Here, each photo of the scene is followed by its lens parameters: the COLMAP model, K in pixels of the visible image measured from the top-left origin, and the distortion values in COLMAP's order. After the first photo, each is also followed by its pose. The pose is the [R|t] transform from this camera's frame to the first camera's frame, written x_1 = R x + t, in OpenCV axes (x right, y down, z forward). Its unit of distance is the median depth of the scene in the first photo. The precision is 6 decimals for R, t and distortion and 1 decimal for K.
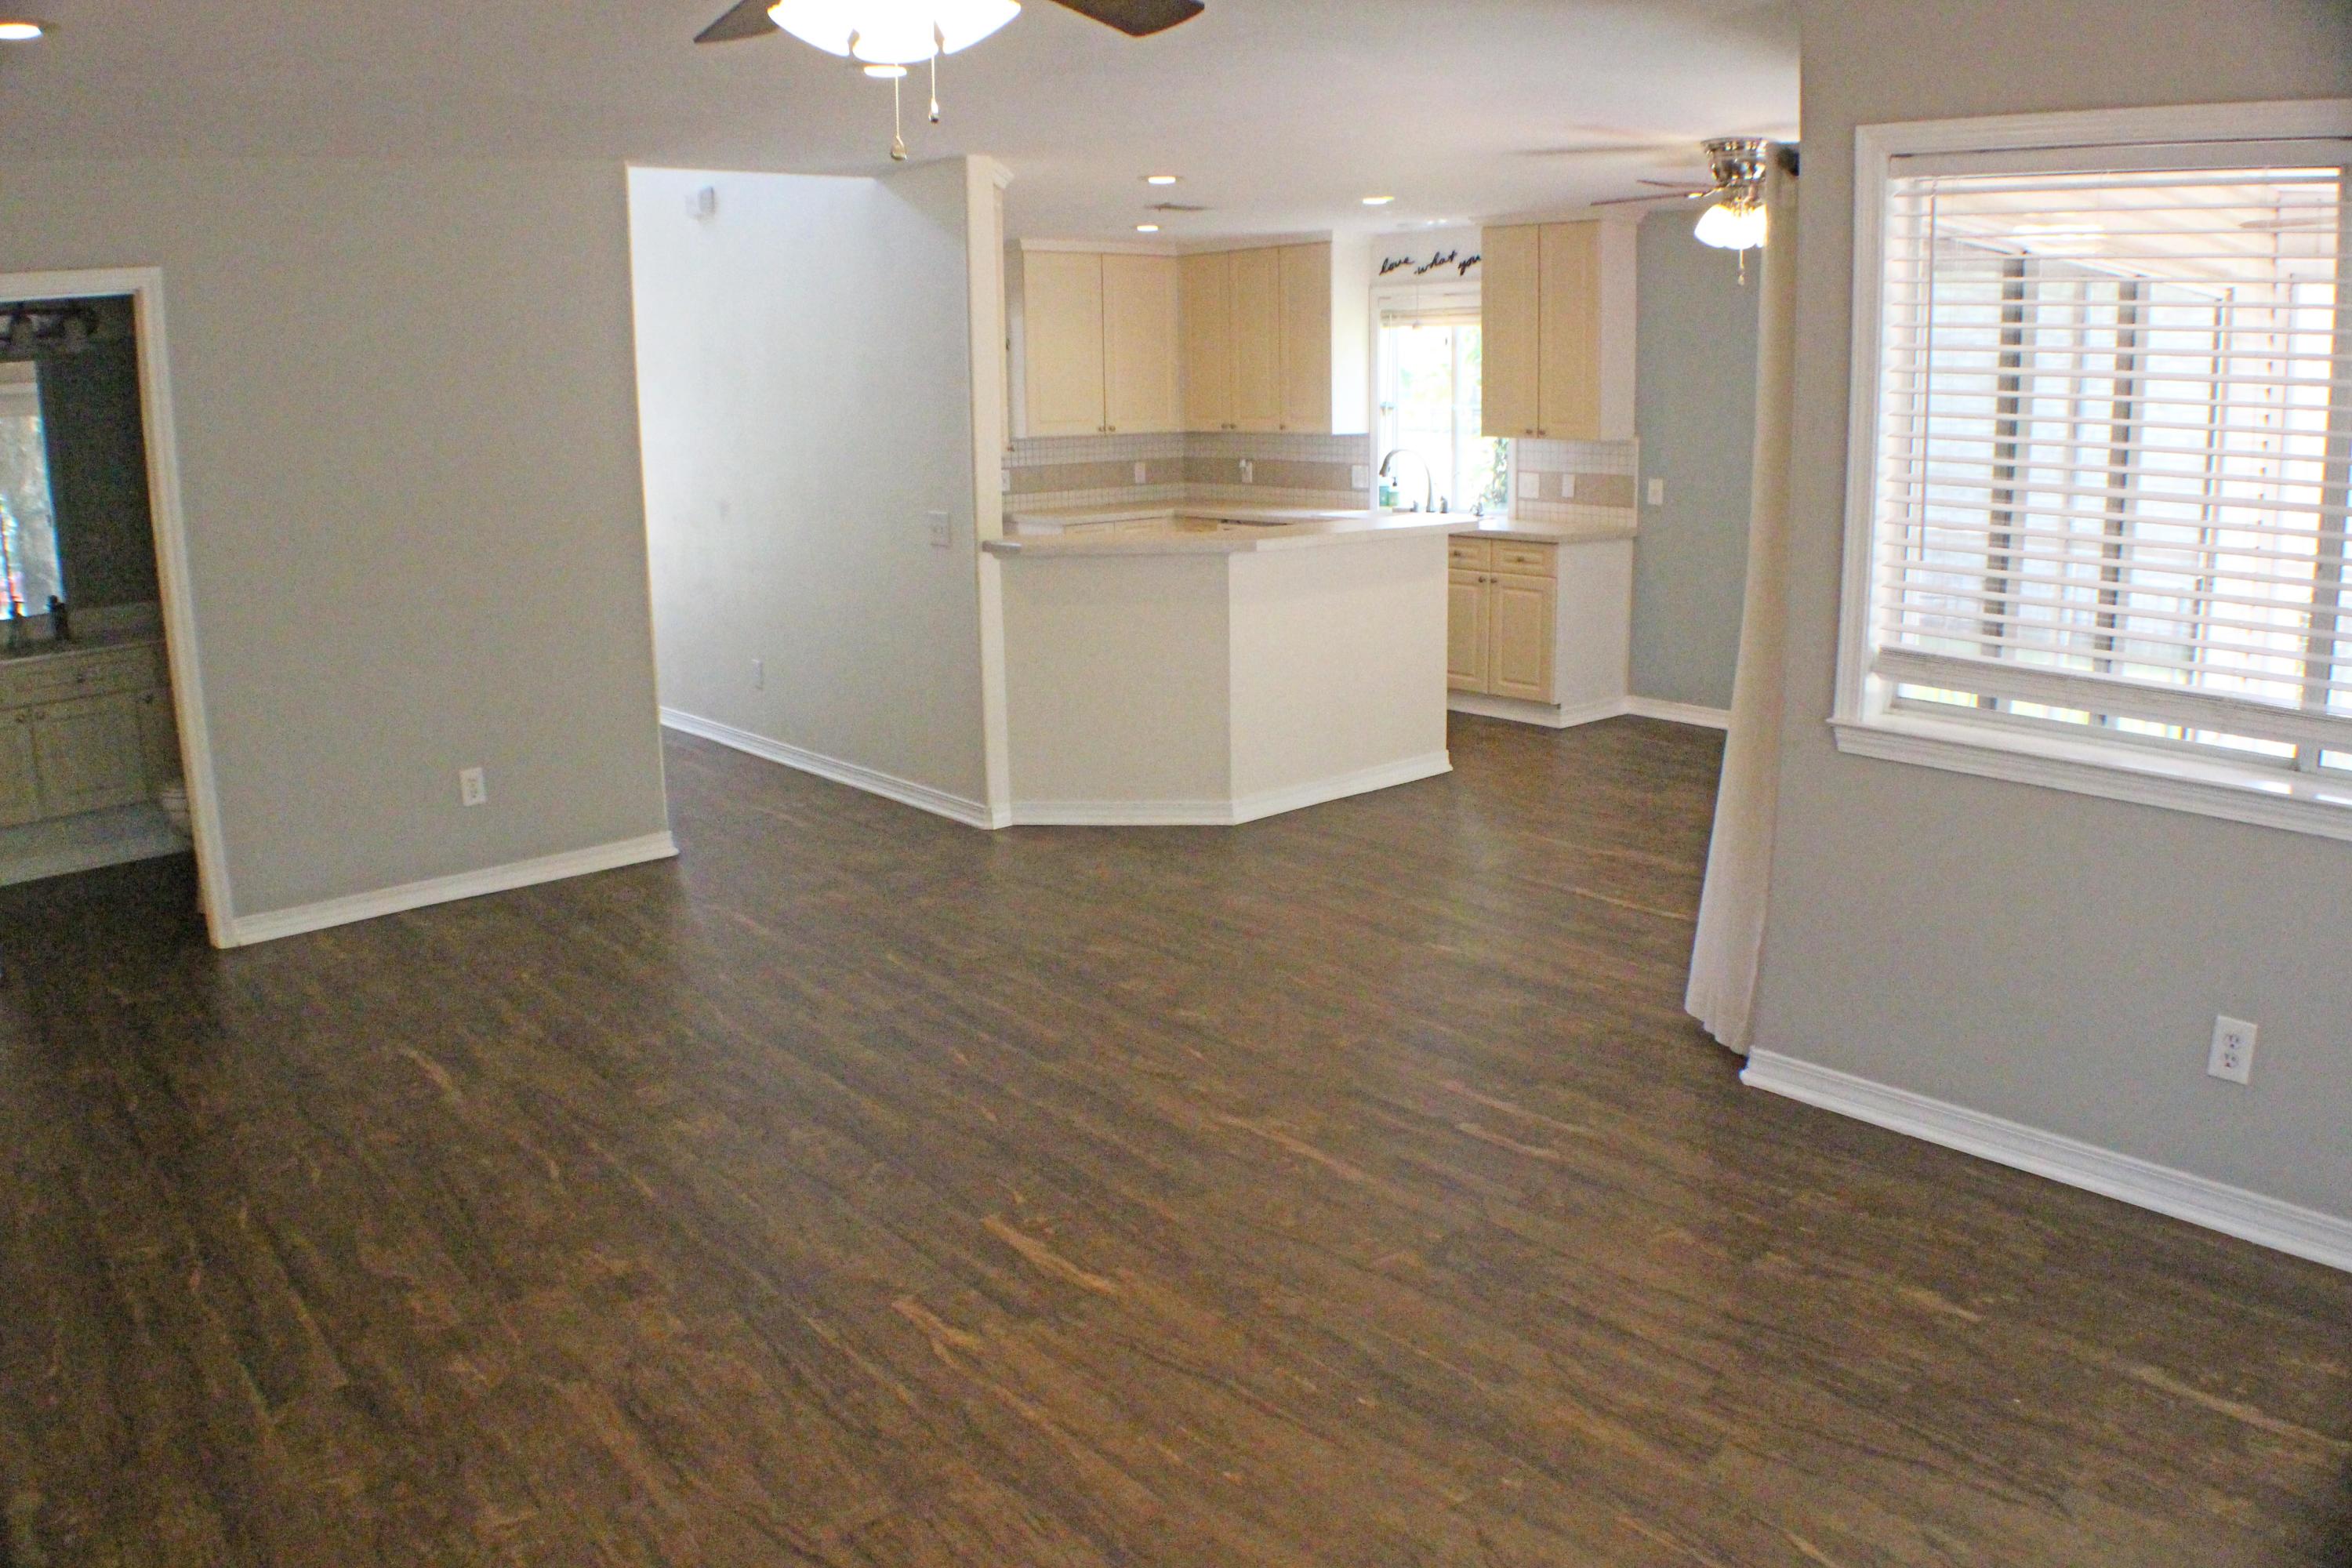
lens RADIAL K [[1650.8, 0, 1137.1], [0, 1650.8, 787.2], [0, 0, 1]] dist [-0.238183, 0.095579]
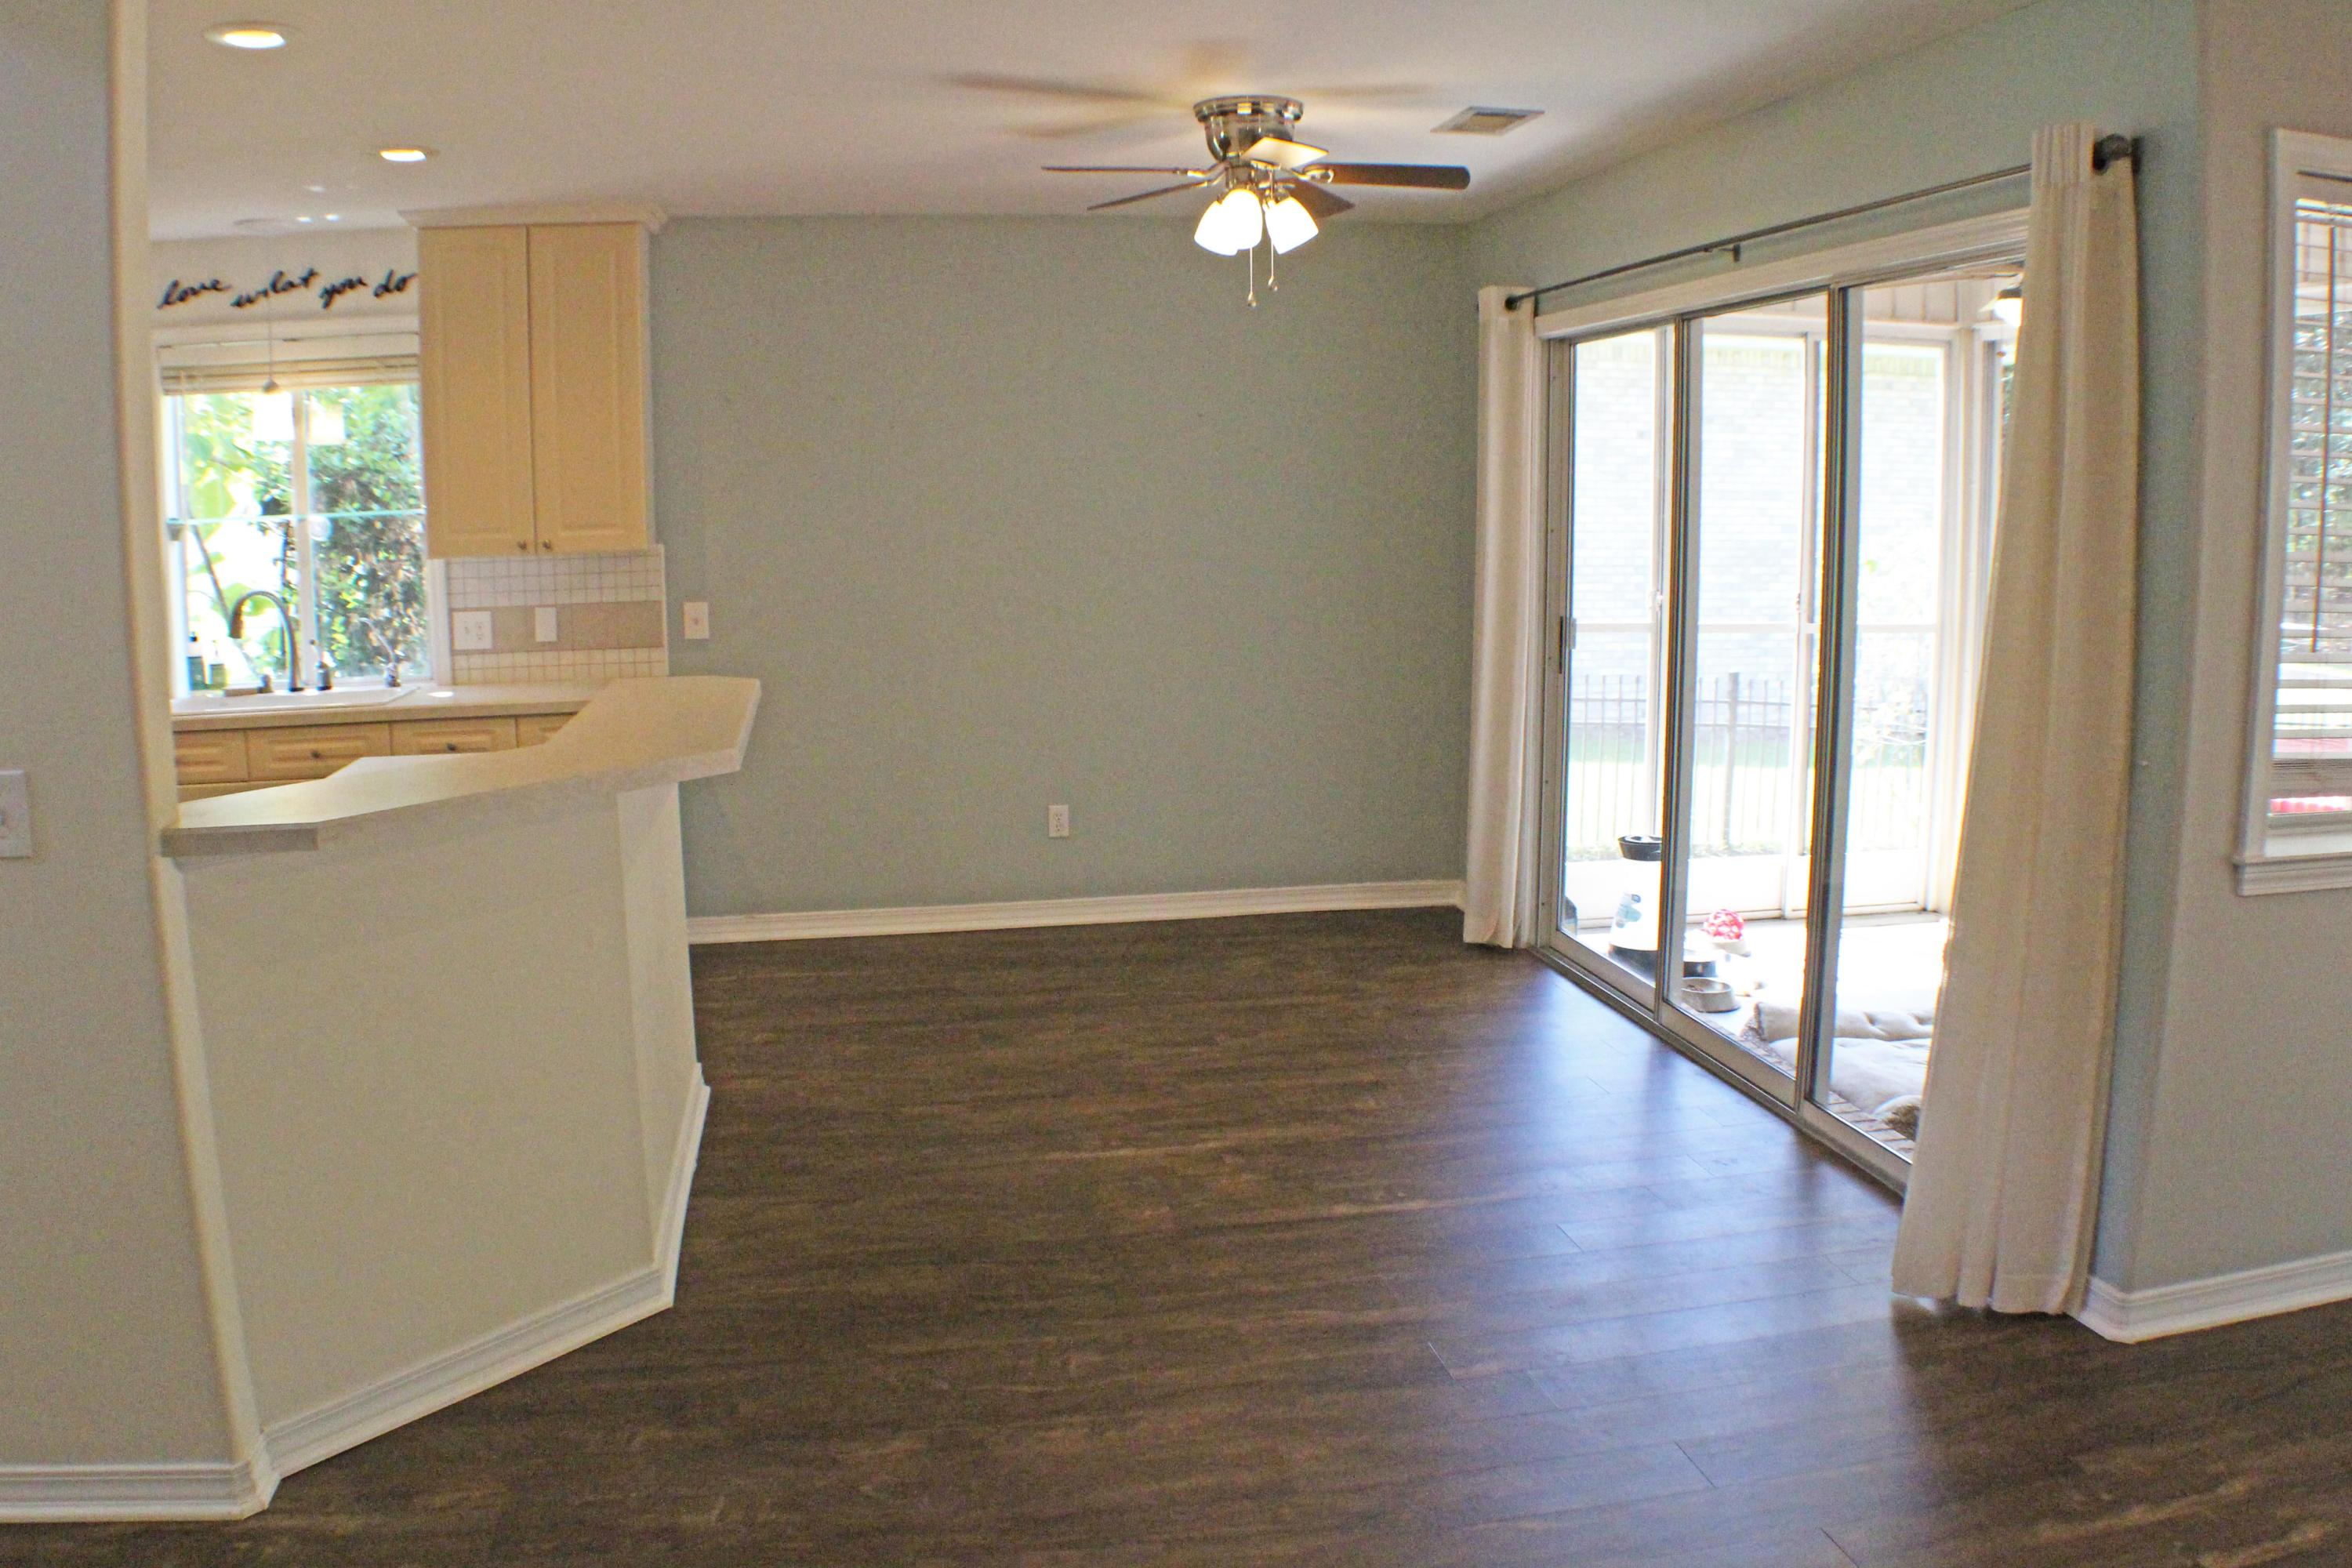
lens RADIAL K [[1799.5, 0, 1176.0], [0, 1799.5, 784.0], [0, 0, 1]] dist [-0.240151, 0.100691]
pose [[0.496195, -0.126816, 0.858899, -0.235954], [0.205220, 0.978373, 0.025899, -0.091375], [-0.843608, 0.163412, 0.511489, 0.439106]]
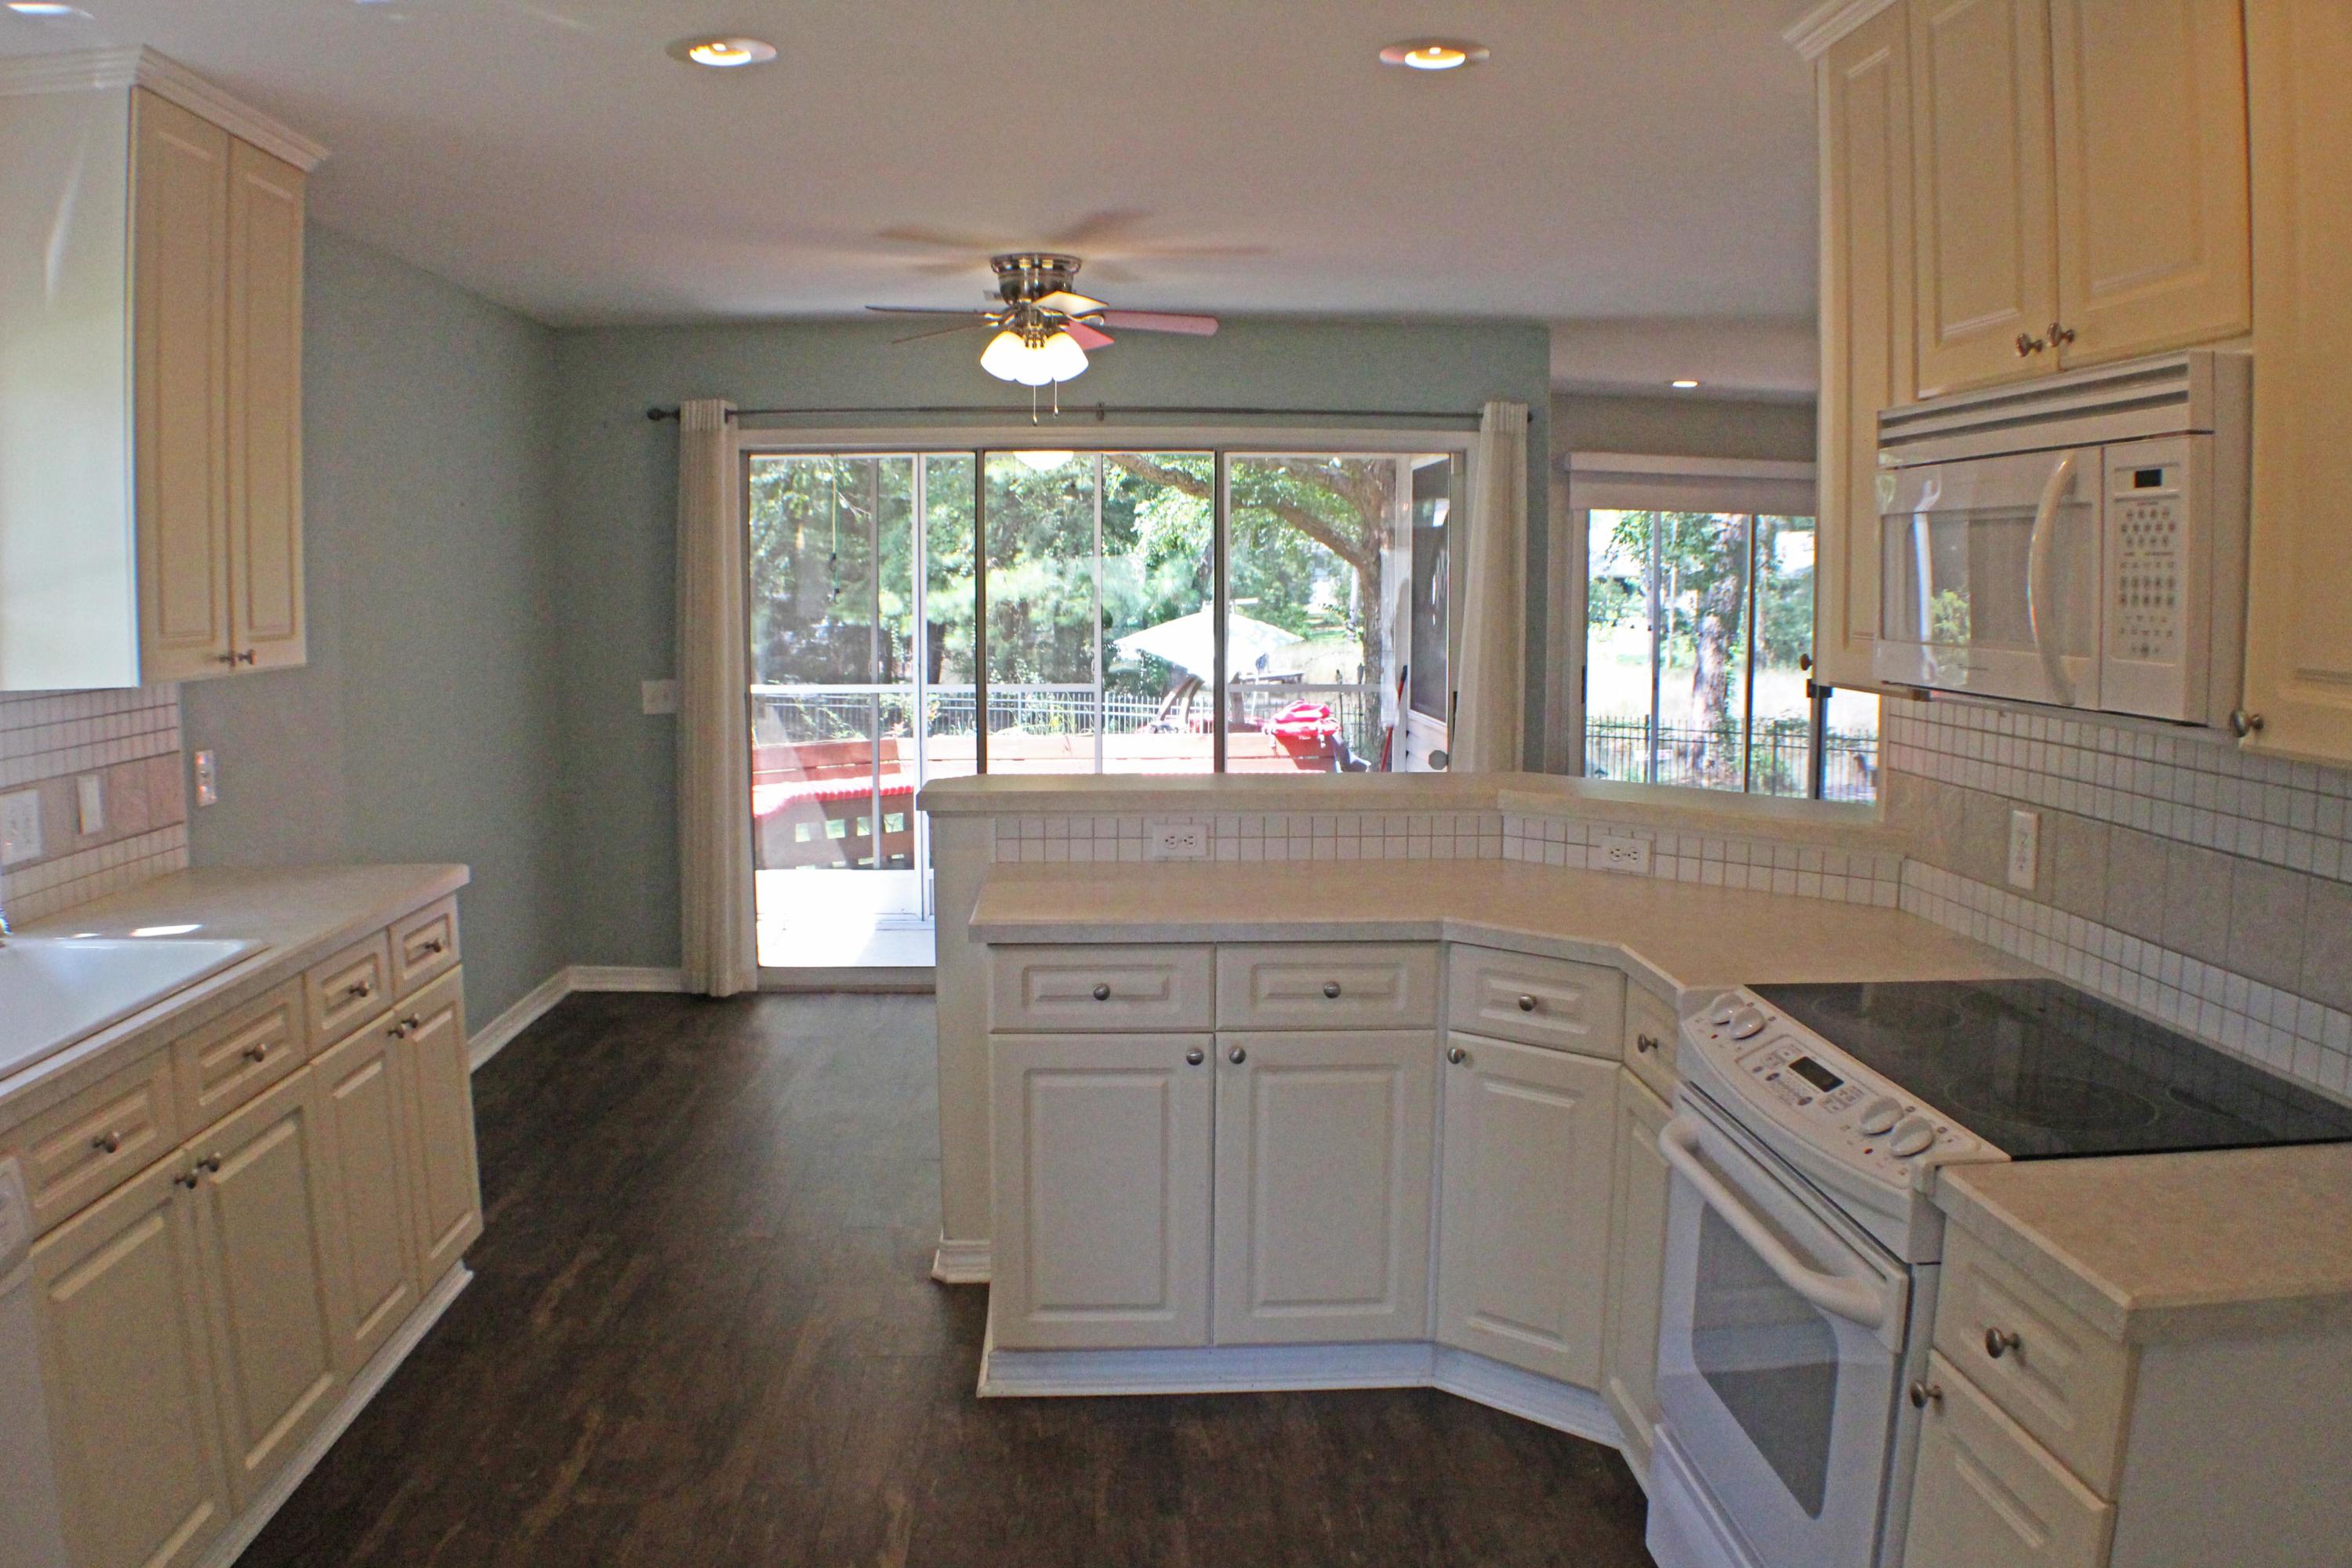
lens RADIAL K [[1758.1, 0, 1176.0], [0, 1758.1, 784.0], [0, 0, 1]] dist [-0.222337, 0.078254]
pose [[-0.794671, -0.054882, 0.604554, -0.177441], [0.155156, 0.944461, 0.289688, -0.271933], [-0.586877, 0.324007, -0.742021, 1.170091]]
